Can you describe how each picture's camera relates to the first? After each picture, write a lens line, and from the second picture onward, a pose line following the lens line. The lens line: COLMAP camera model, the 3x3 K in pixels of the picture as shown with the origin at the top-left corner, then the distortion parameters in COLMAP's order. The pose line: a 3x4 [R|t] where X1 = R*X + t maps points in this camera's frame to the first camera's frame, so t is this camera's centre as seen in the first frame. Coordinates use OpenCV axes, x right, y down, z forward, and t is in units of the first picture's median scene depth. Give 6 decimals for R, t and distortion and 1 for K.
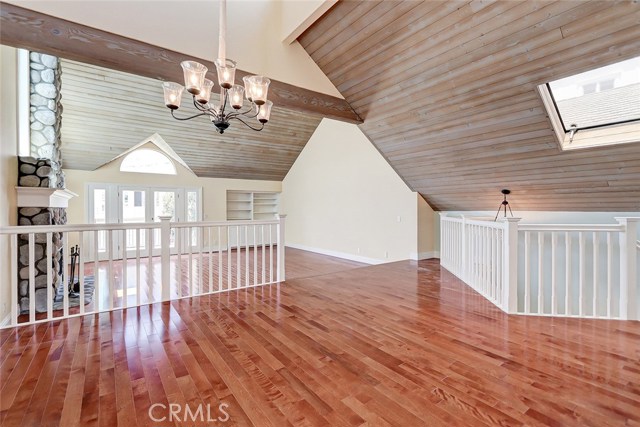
lens RADIAL K [[293.9, 0, 317.1], [0, 293.9, 208.3], [0, 0, 1]] dist [0.004182, -0.003233]
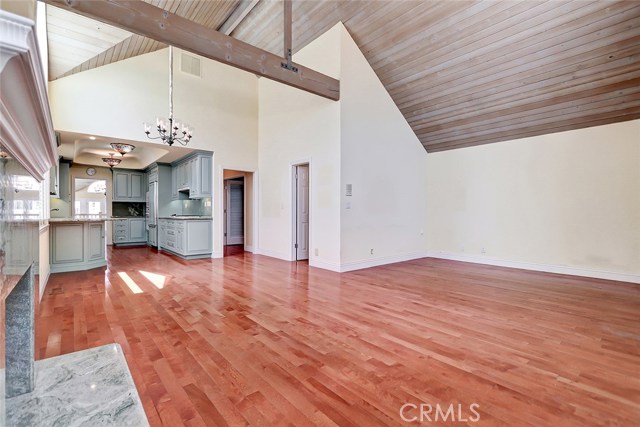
lens RADIAL K [[293.9, 0, 316.5], [0, 293.9, 215.8], [0, 0, 1]] dist [0.004182, -0.003233]
pose [[0.998177, -0.000653, 0.060346, 1.355834], [0.000219, 0.999974, 0.007193, 0.036347], [-0.060349, -0.007167, 0.998152, -1.946072]]
